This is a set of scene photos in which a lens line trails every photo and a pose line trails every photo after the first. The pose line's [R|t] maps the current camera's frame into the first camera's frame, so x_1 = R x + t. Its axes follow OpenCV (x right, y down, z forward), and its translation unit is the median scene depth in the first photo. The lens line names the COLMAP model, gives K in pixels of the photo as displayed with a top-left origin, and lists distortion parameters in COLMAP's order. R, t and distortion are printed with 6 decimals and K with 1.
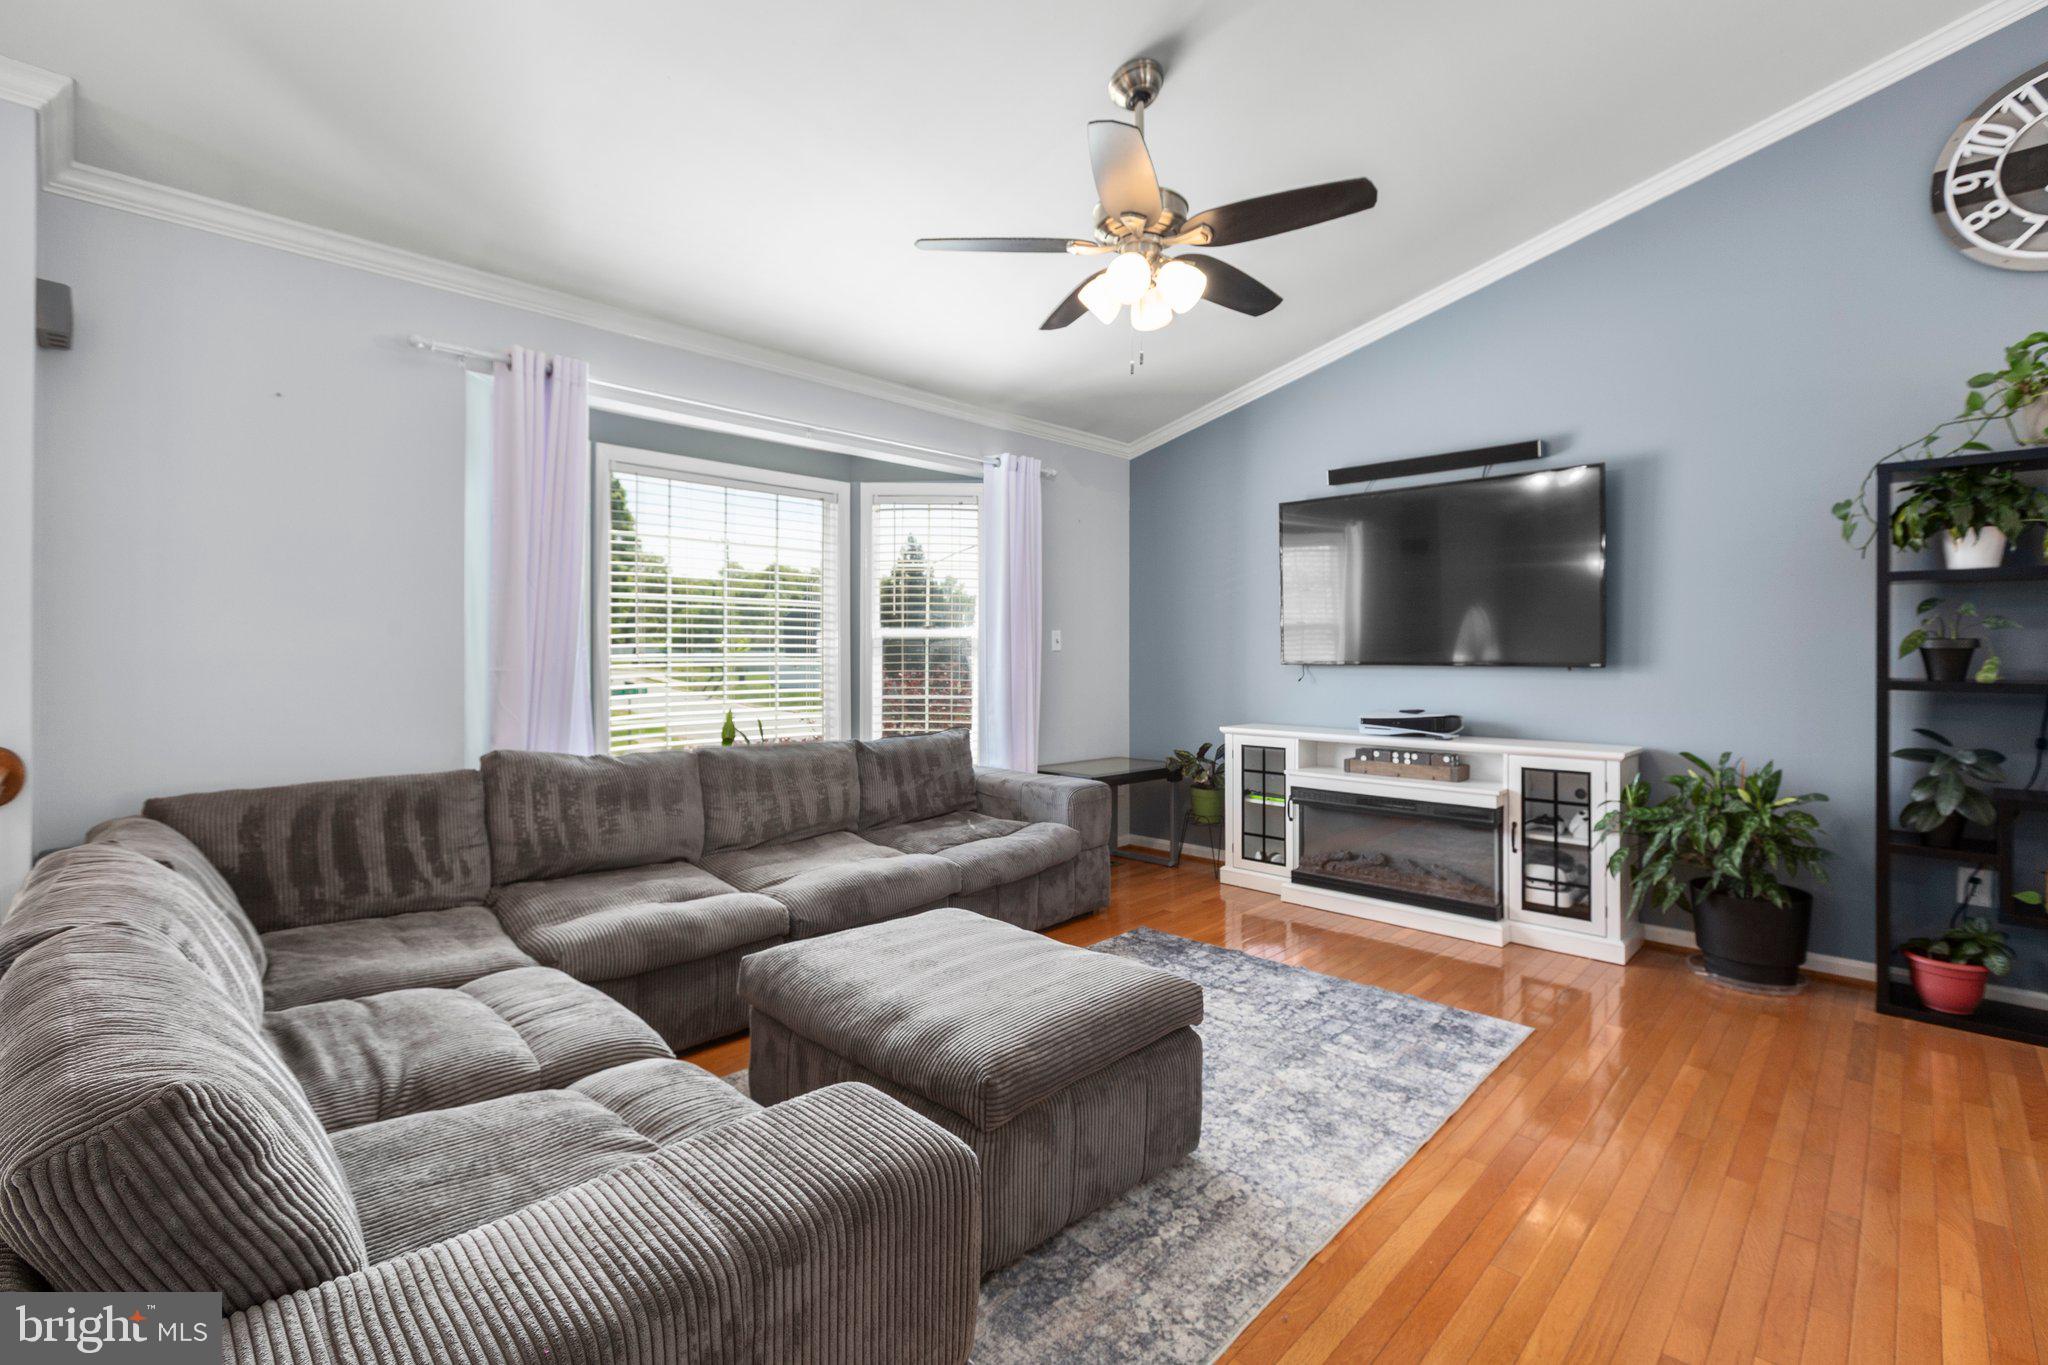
lens RADIAL K [[909.9, 0, 1029.1], [0, 909.9, 653.4], [0, 0, 1]] dist [-0.002997, -0.000102]
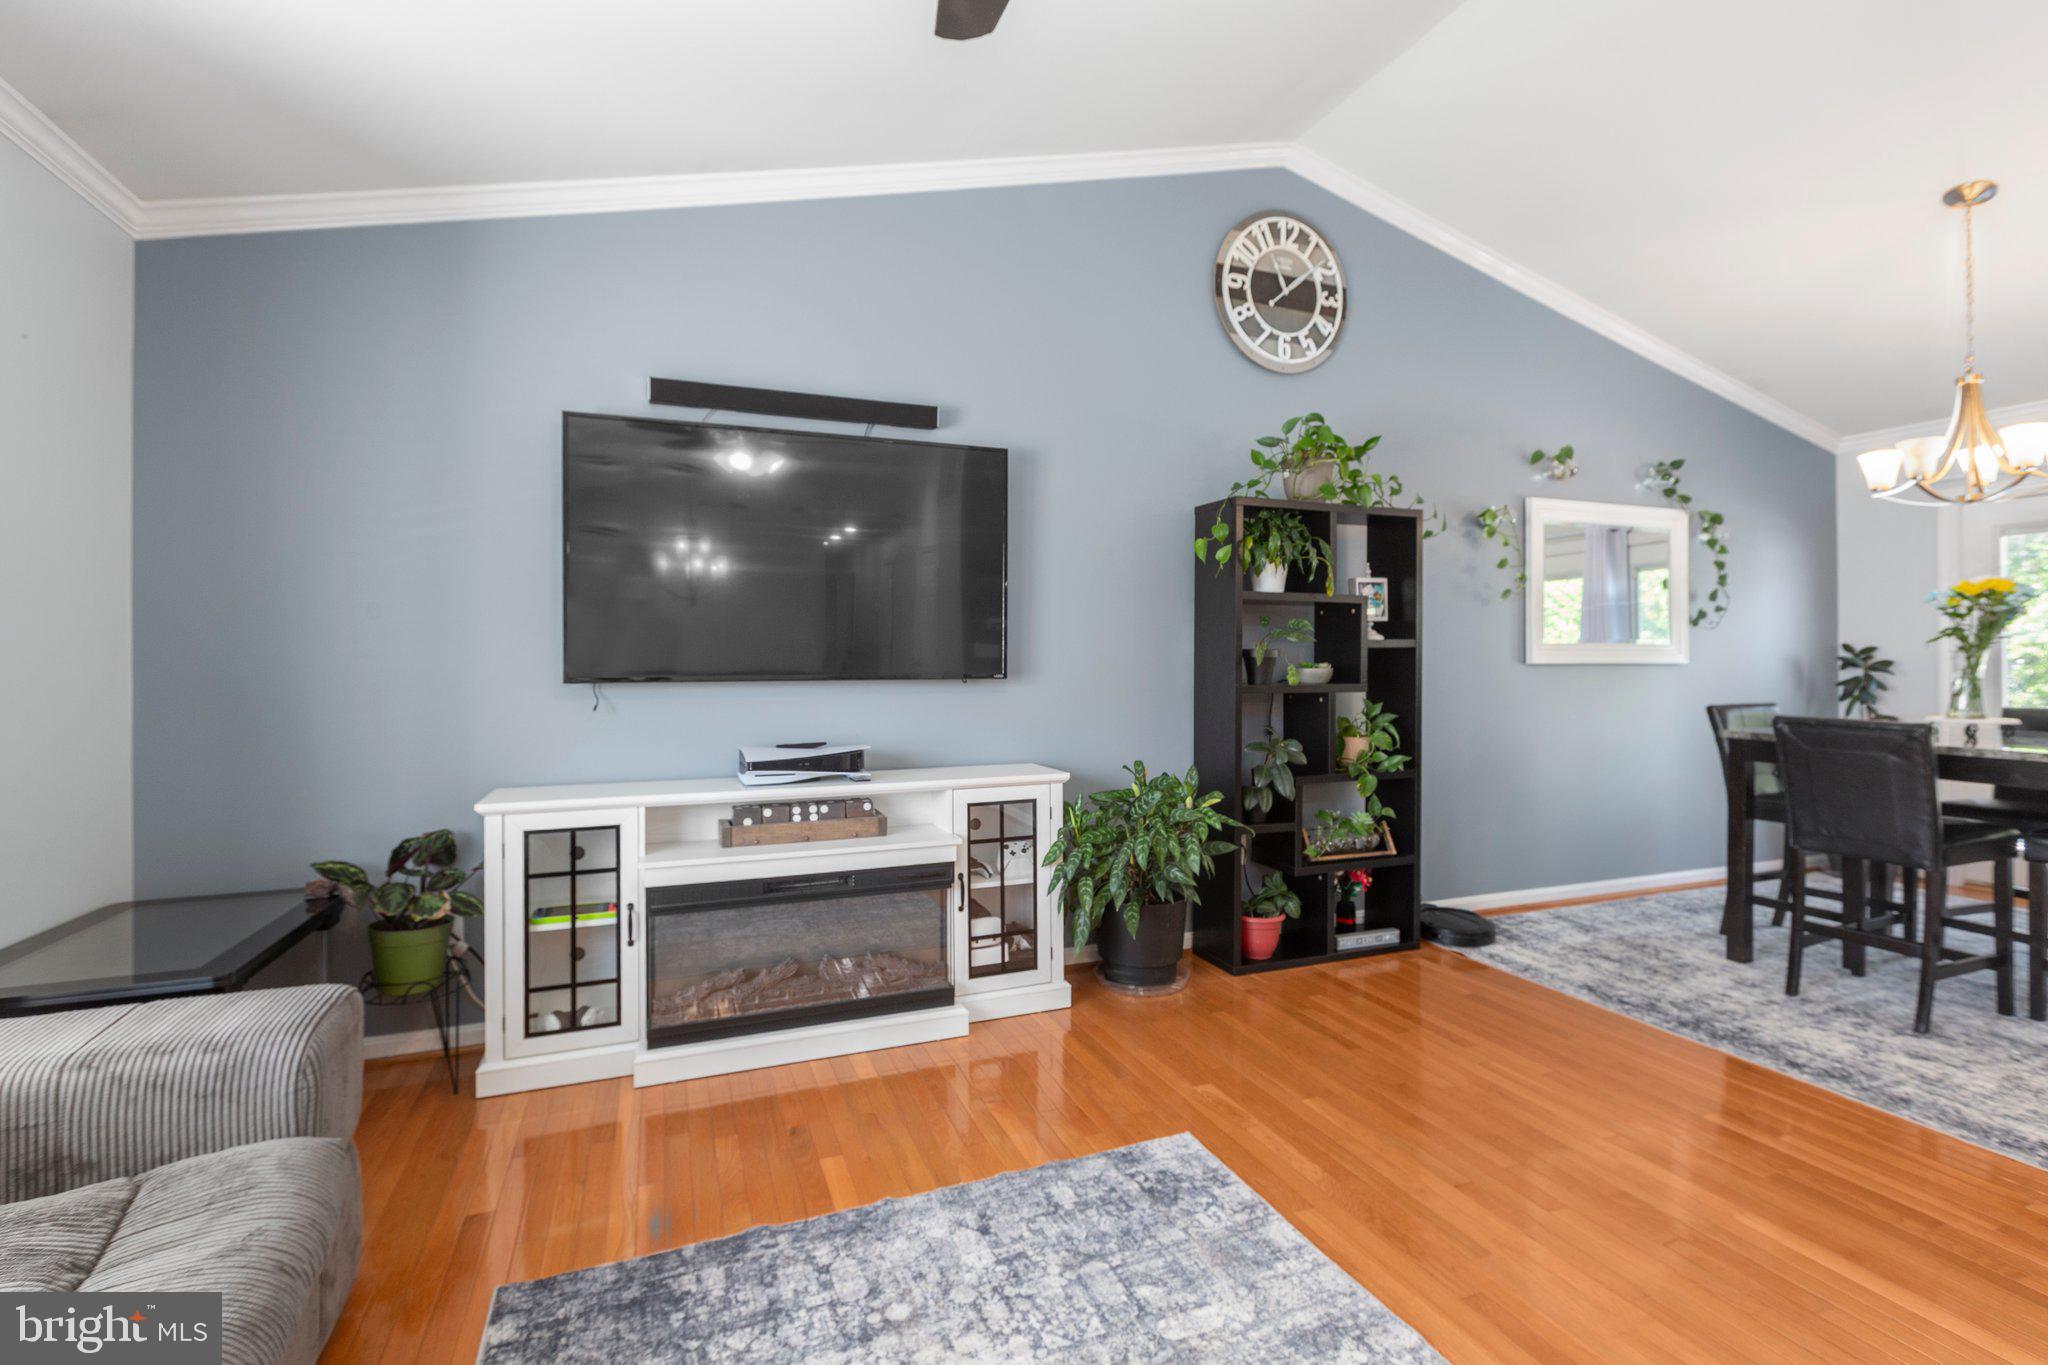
lens RADIAL K [[925.5, 0, 1023.5], [0, 925.5, 658.4], [0, 0, 1]] dist [0.000551, -0.000850]
pose [[0.409415, 0.000770, 0.912348, -0.201890], [0.003512, 0.999991, -0.002420, -0.002413], [-0.912342, 0.004195, 0.409409, 0.650158]]
